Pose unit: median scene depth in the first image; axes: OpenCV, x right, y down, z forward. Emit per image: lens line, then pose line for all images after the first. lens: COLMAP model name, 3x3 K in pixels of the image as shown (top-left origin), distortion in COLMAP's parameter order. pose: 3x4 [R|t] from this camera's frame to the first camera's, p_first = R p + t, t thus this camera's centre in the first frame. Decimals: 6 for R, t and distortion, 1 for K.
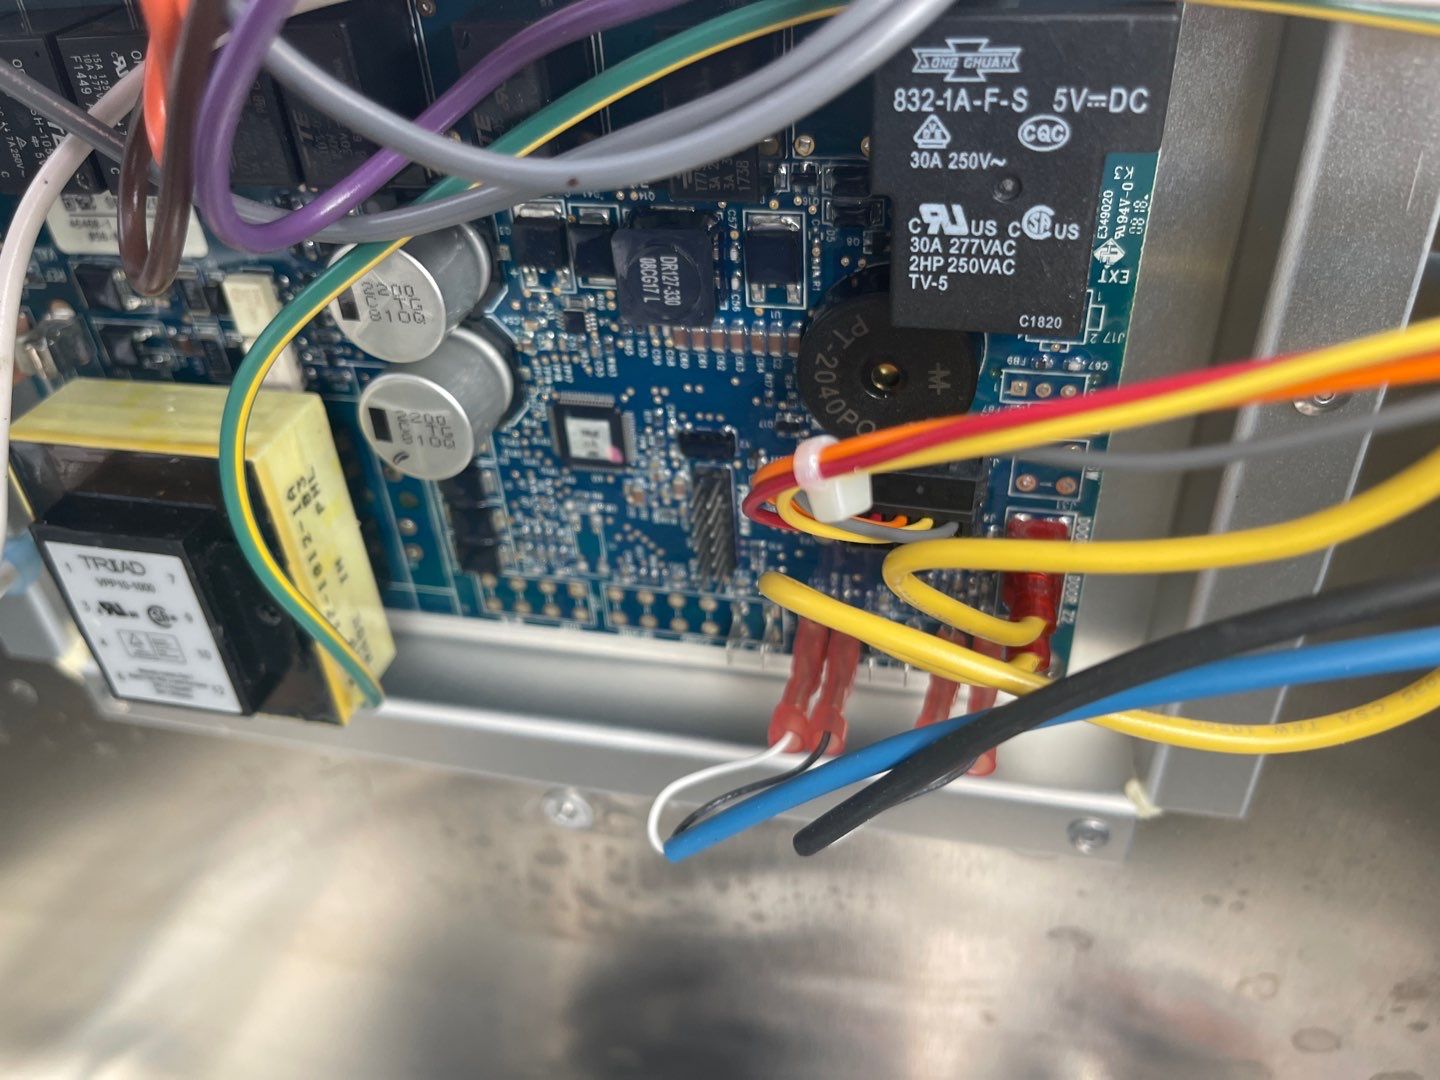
lens RADIAL K [[1113.9, 0, 722.7], [0, 1113.9, 540.9], [0, 0, 1]] dist [-0.013298, -0.008722]
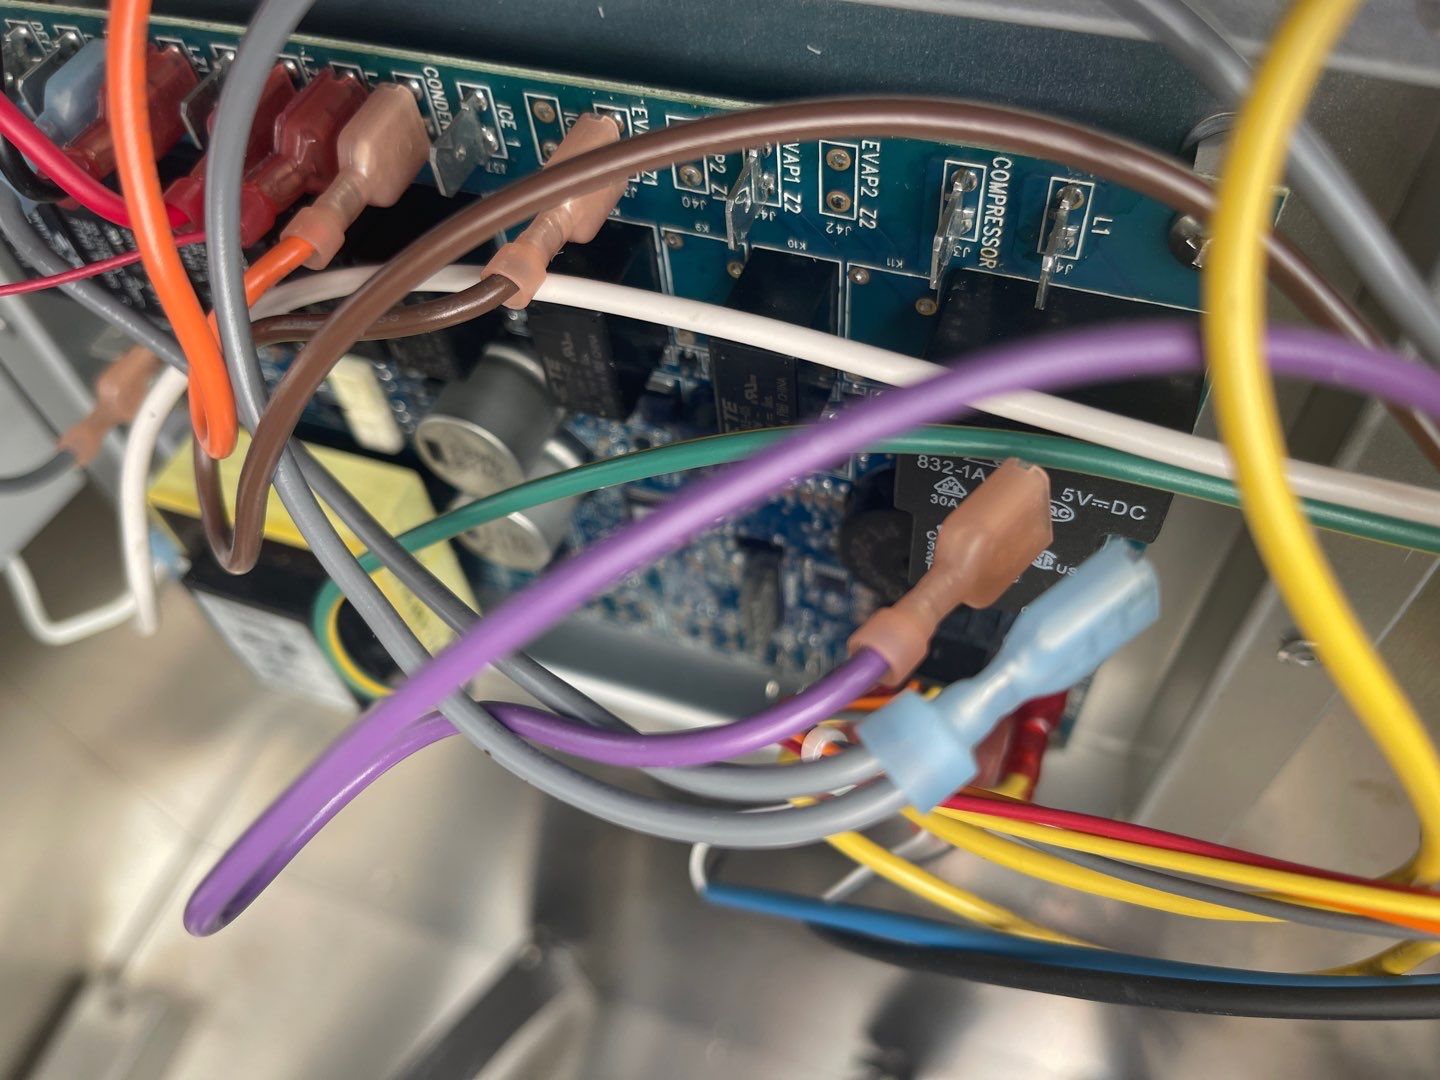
lens RADIAL K [[1127.0, 0, 716.9], [0, 1127.0, 535.4], [0, 0, 1]] dist [-0.001928, -0.001975]
pose [[0.992034, 0.089321, -0.088833, 0.043254], [-0.057816, 0.949336, 0.308899, -0.439892], [0.111923, -0.301303, 0.946937, -0.056677]]
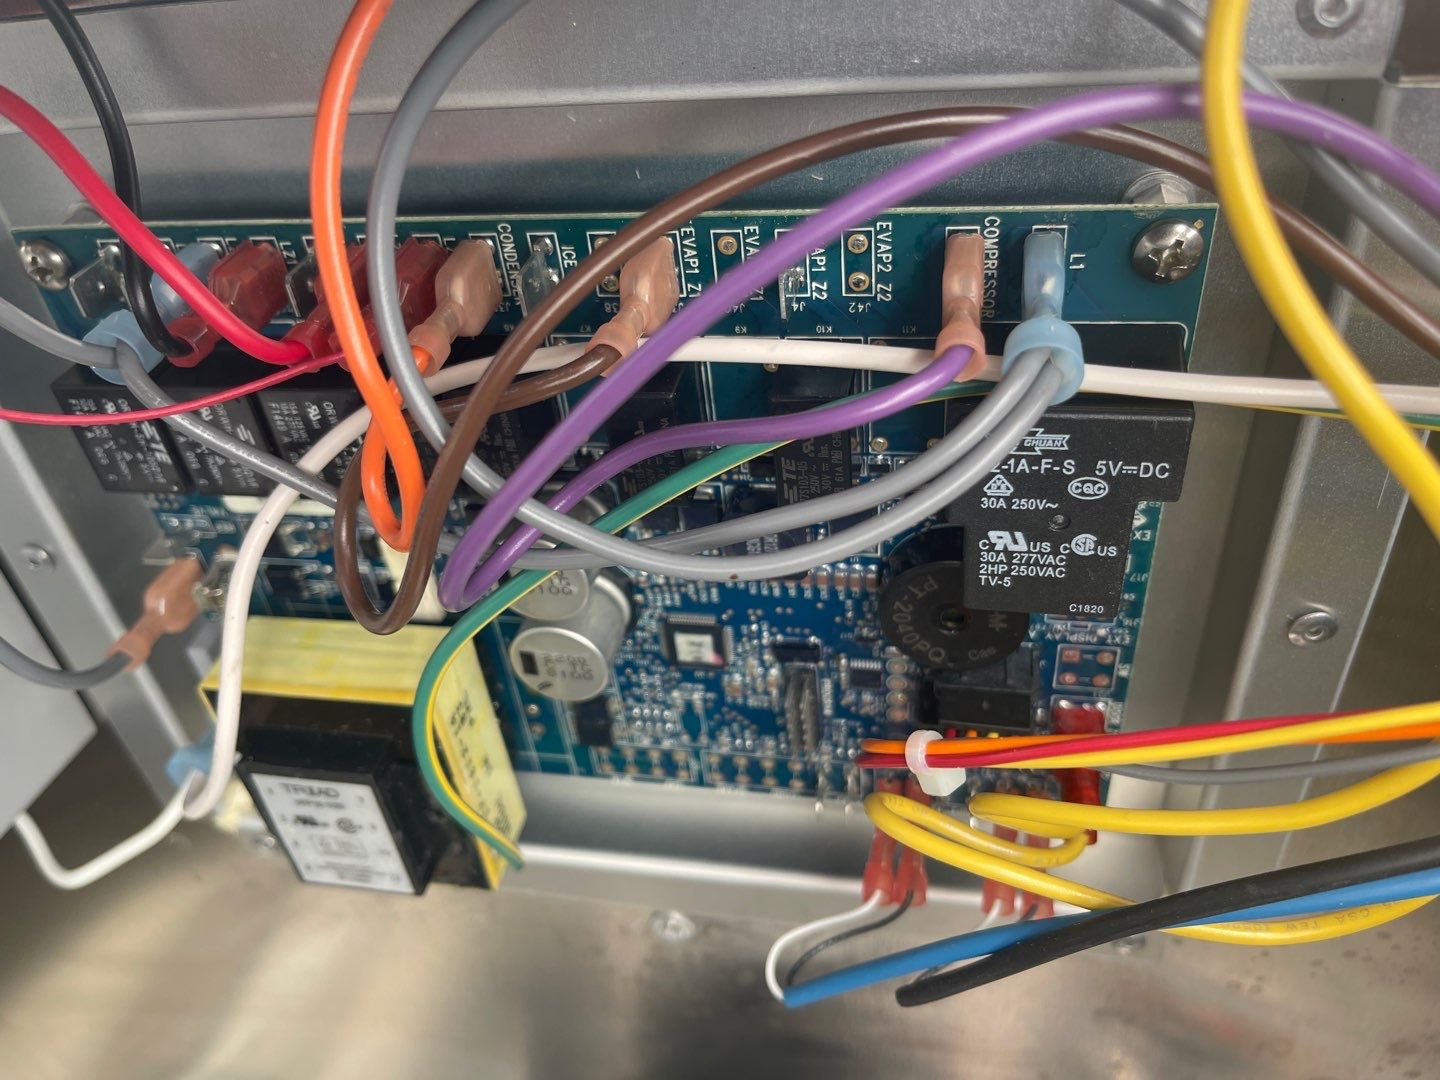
lens RADIAL K [[1102.6, 0, 720.0], [0, 1102.6, 540.0], [0, 0, 1]] dist [0.004320, -0.031572]
pose [[0.998435, -0.055853, 0.002829, -0.091824], [0.055758, 0.998091, 0.026575, -0.241725], [-0.004308, -0.026376, 0.999643, -0.174170]]
